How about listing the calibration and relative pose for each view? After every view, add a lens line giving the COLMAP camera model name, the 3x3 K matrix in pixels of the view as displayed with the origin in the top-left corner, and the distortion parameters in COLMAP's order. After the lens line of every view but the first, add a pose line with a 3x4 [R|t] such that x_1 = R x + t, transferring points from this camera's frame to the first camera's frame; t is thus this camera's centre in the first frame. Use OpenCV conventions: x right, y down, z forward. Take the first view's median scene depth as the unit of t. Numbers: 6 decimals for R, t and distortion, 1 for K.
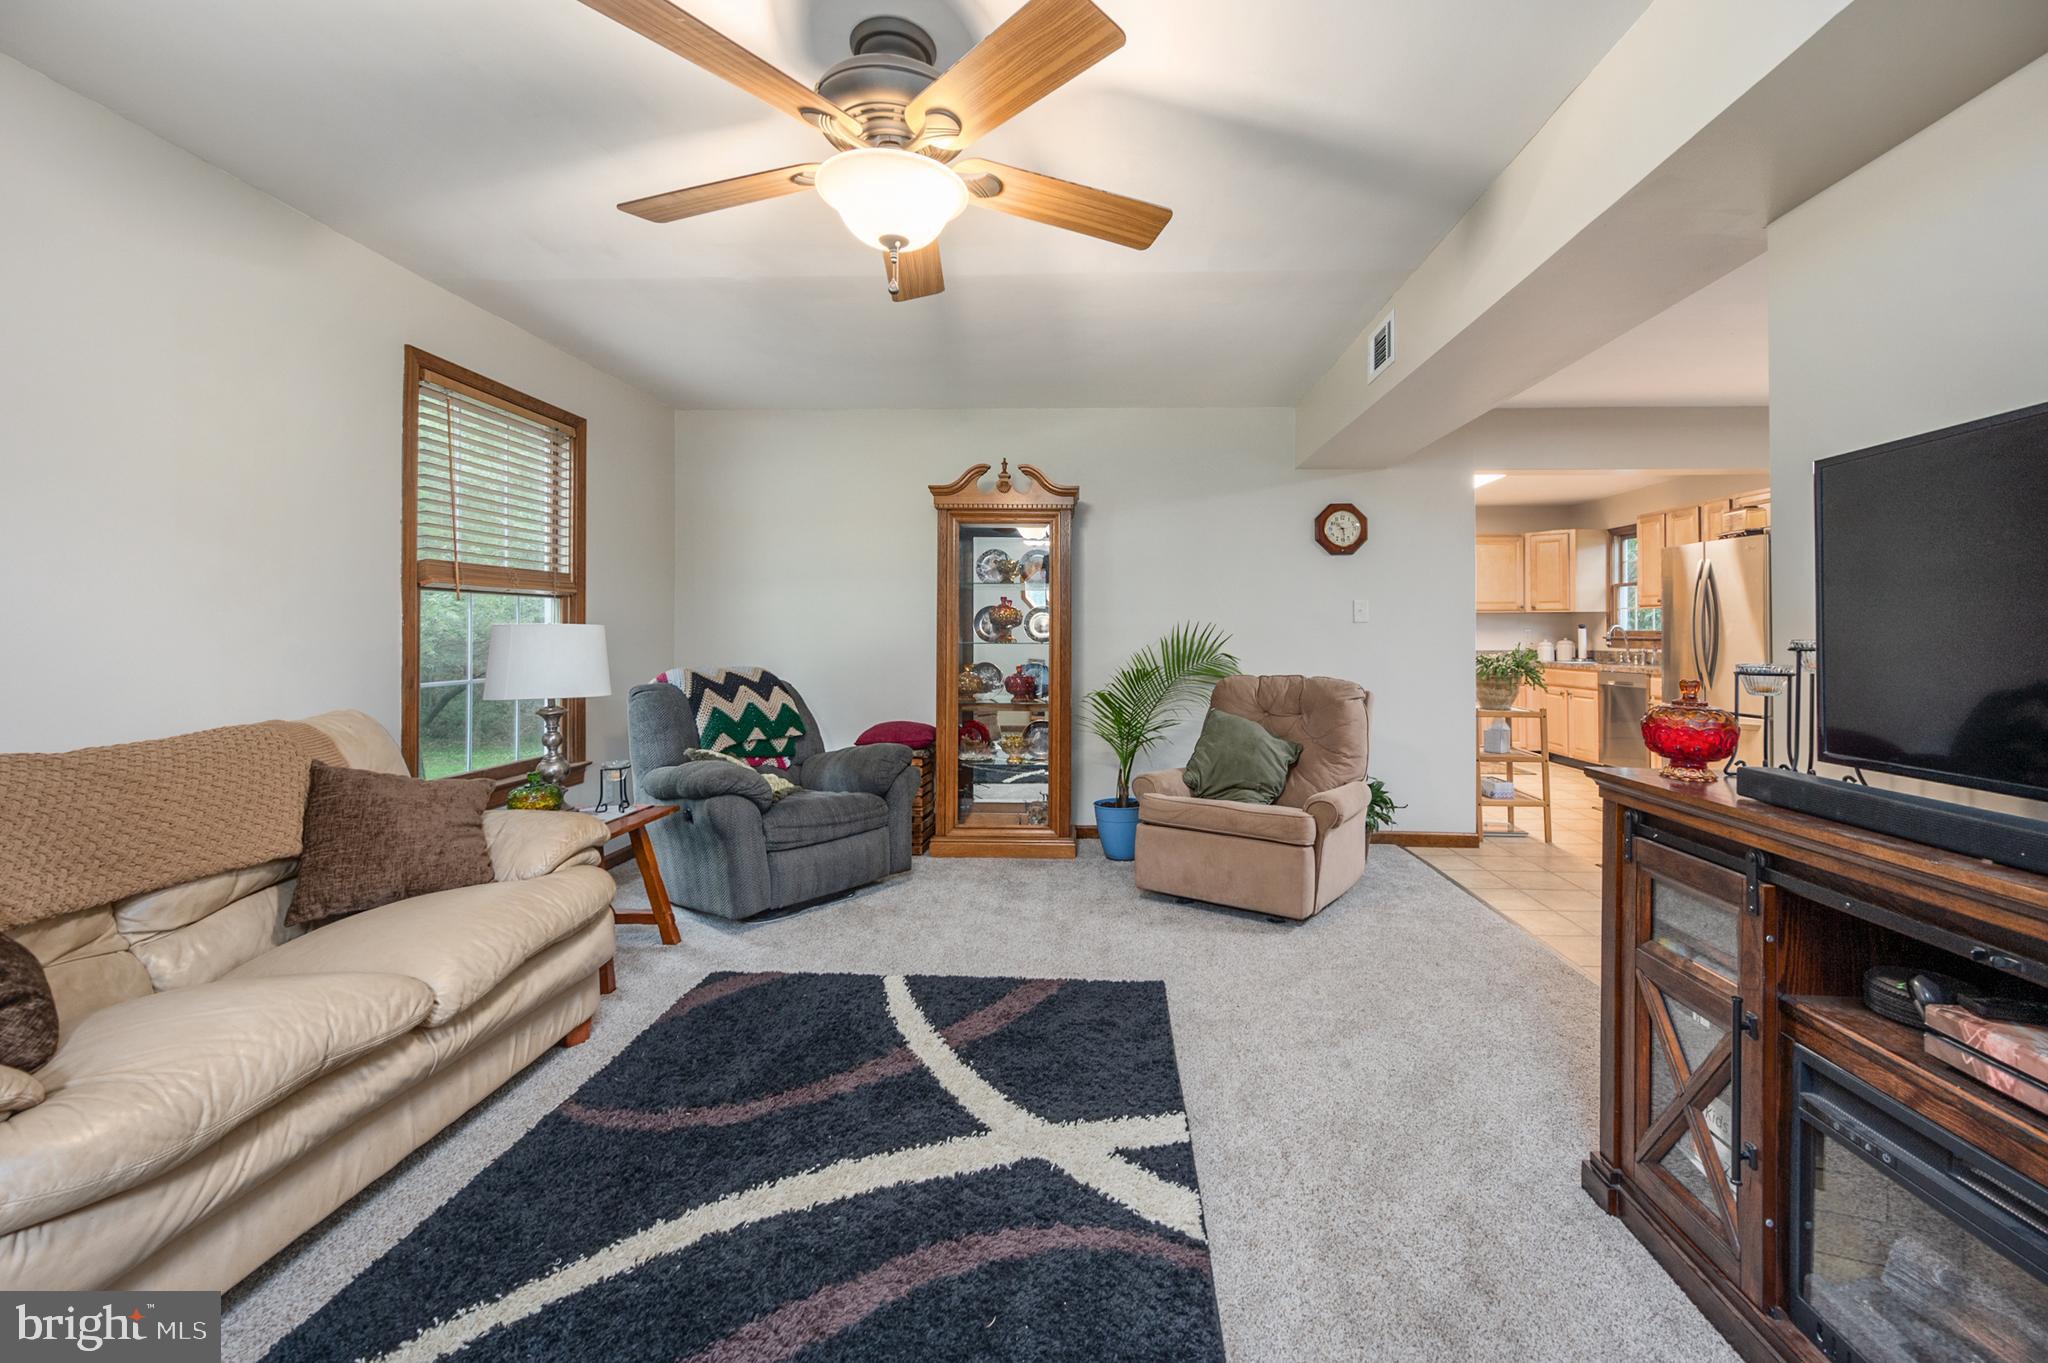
lens RADIAL K [[842.4, 0, 1047.7], [0, 842.4, 635.8], [0, 0, 1]] dist [-0.001730, -0.000401]
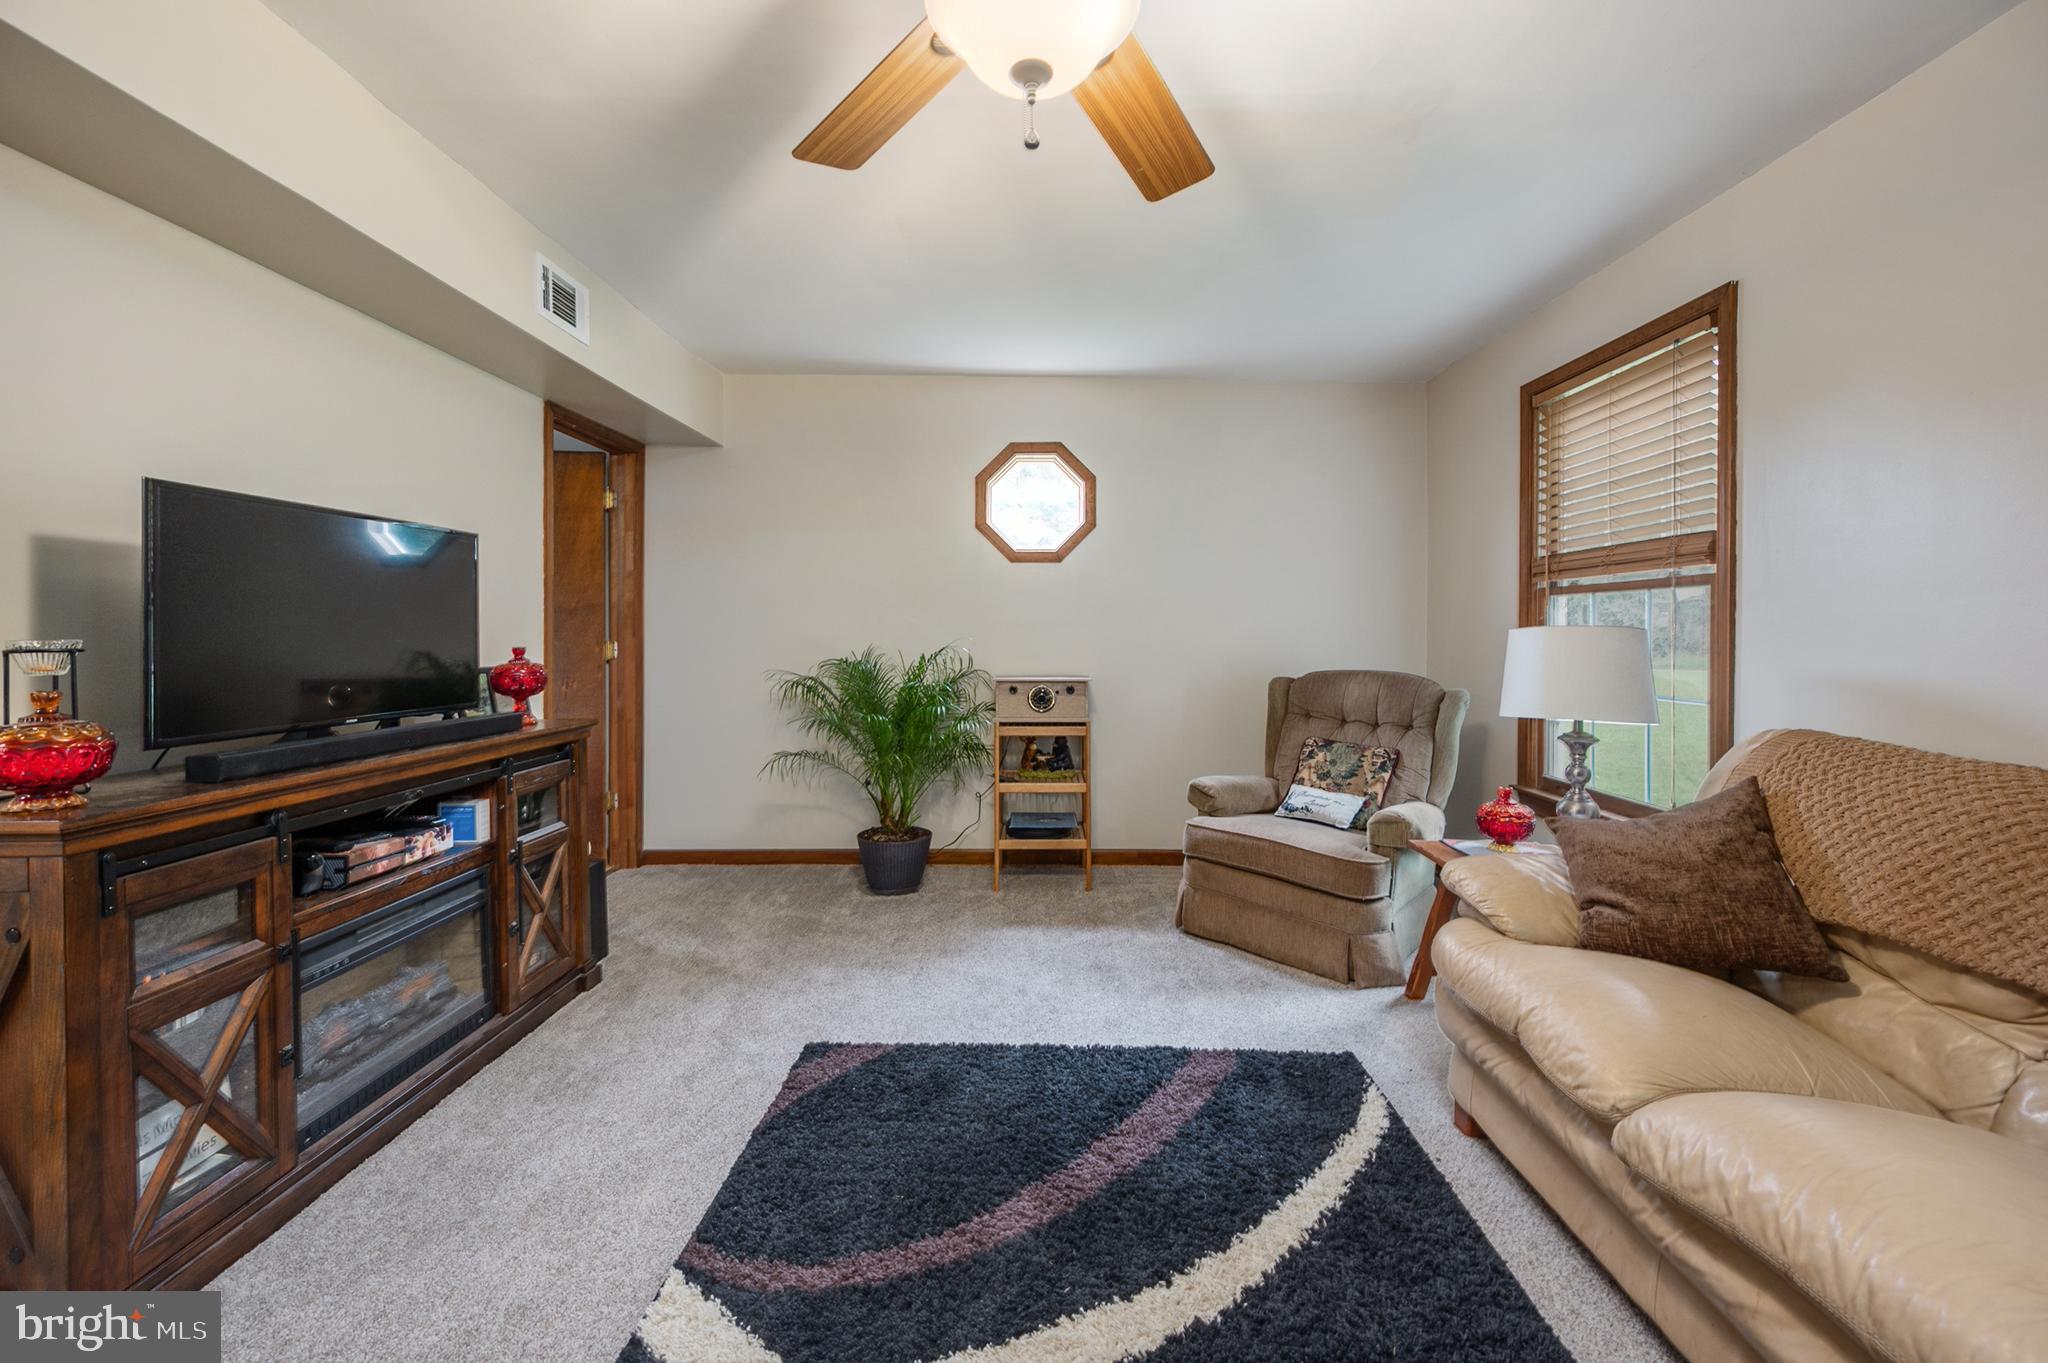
lens RADIAL K [[842.4, 0, 1047.7], [0, 842.4, 635.8], [0, 0, 1]] dist [-0.001730, -0.000401]
pose [[-0.998111, -0.003463, -0.061346, -0.109572], [-0.003744, 0.999983, 0.004465, -0.006586], [0.061329, 0.004686, -0.998107, 1.199200]]
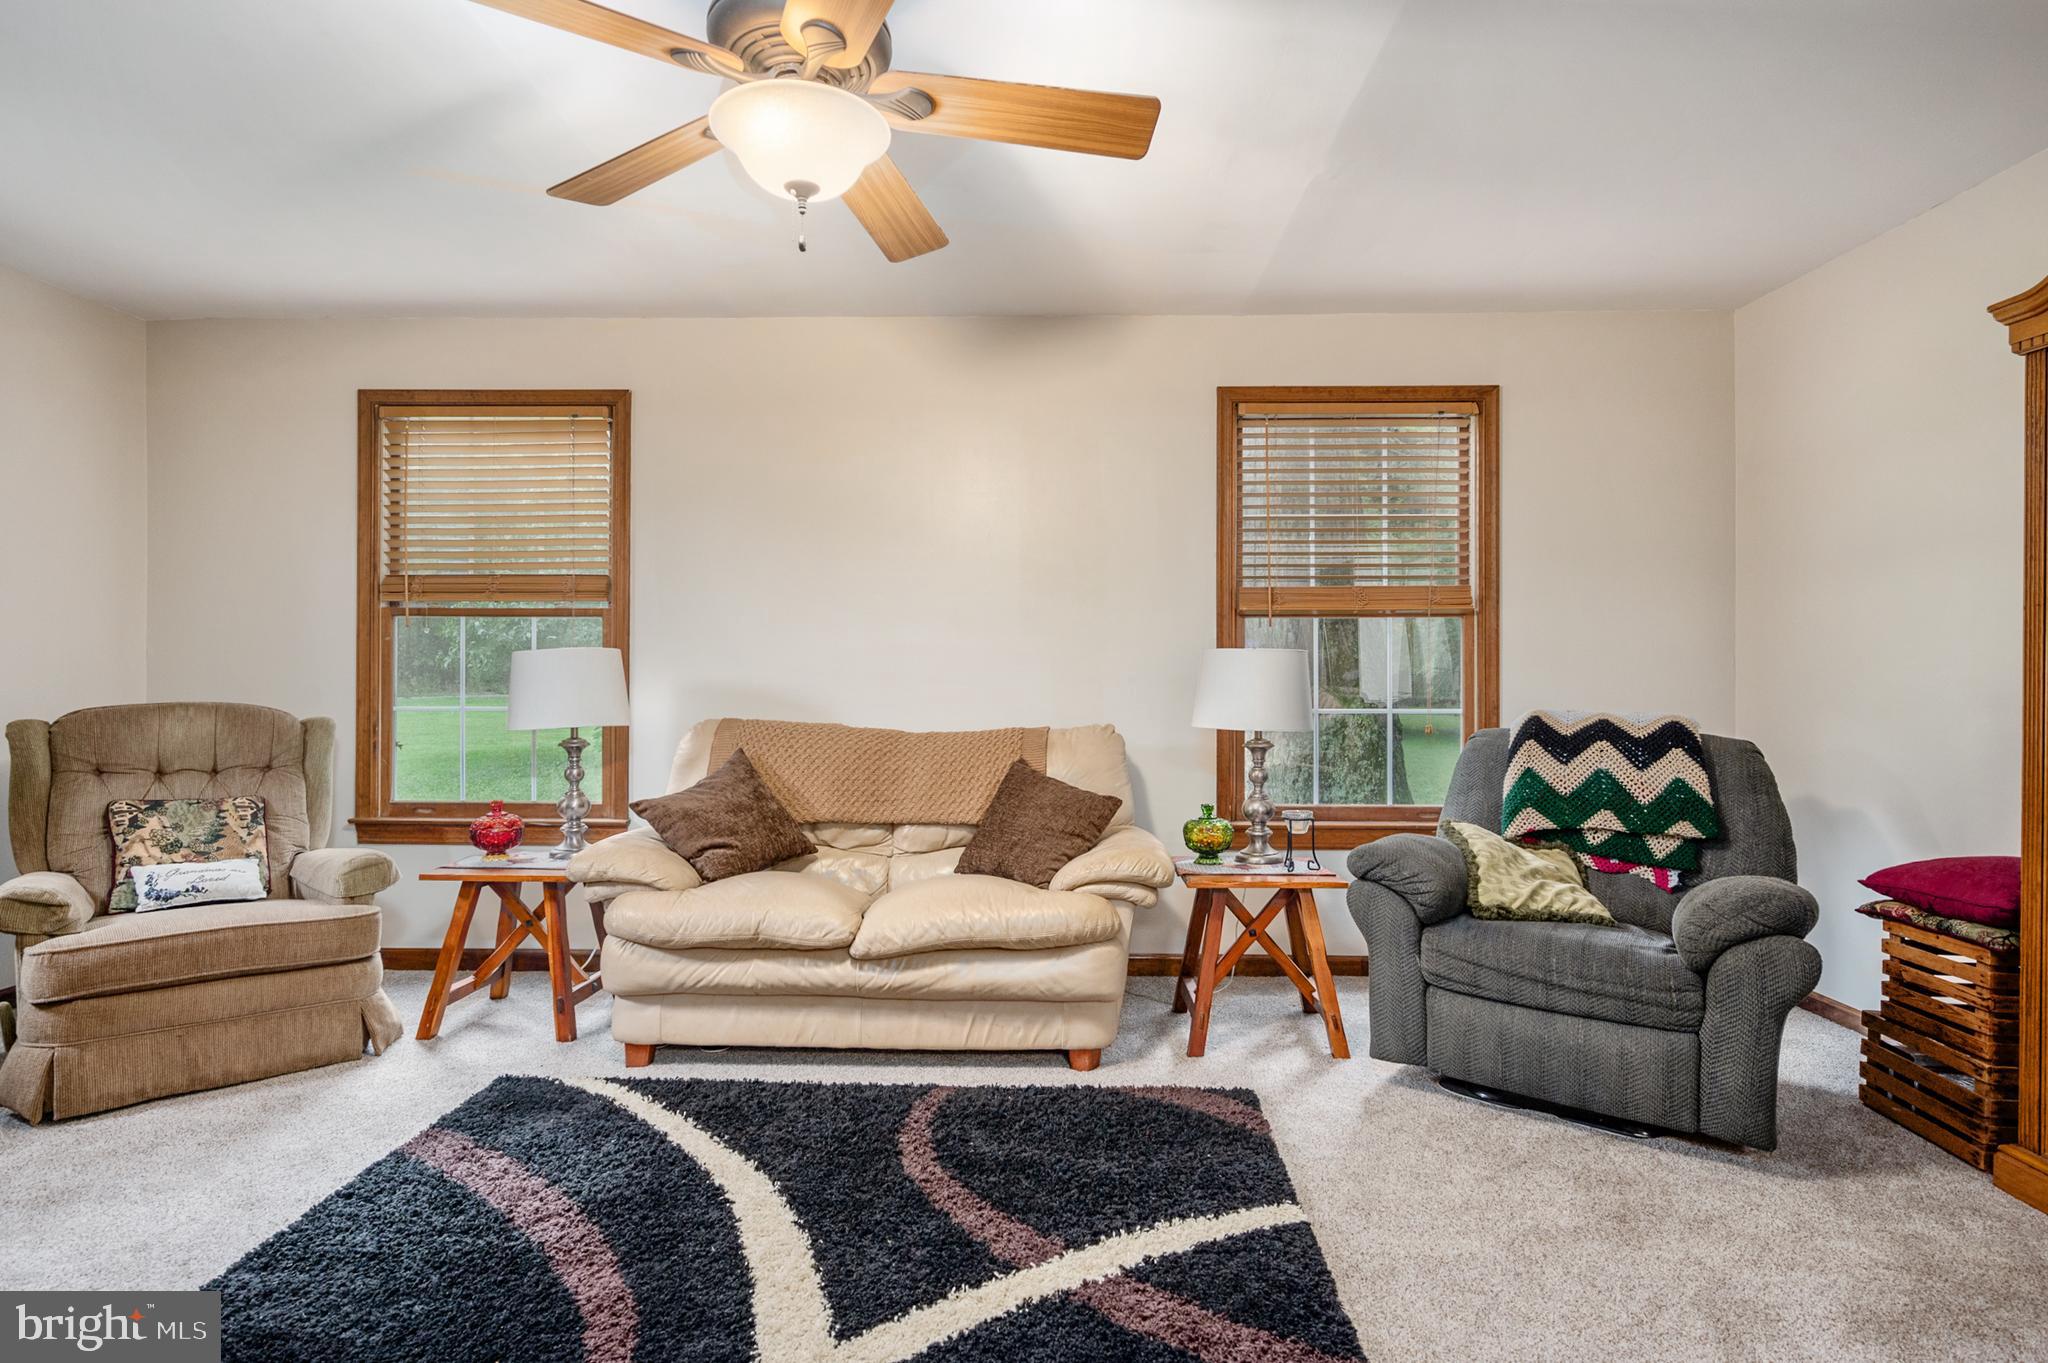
lens RADIAL K [[1021.8, 0, 1018.6], [0, 1021.8, 662.7], [0, 0, 1]] dist [-0.002076, 0.000046]
pose [[0.030186, -0.001893, -0.999543, 0.606369], [-0.003033, 0.999993, -0.001985, 0.004652], [0.999540, 0.003091, 0.030180, 0.836248]]
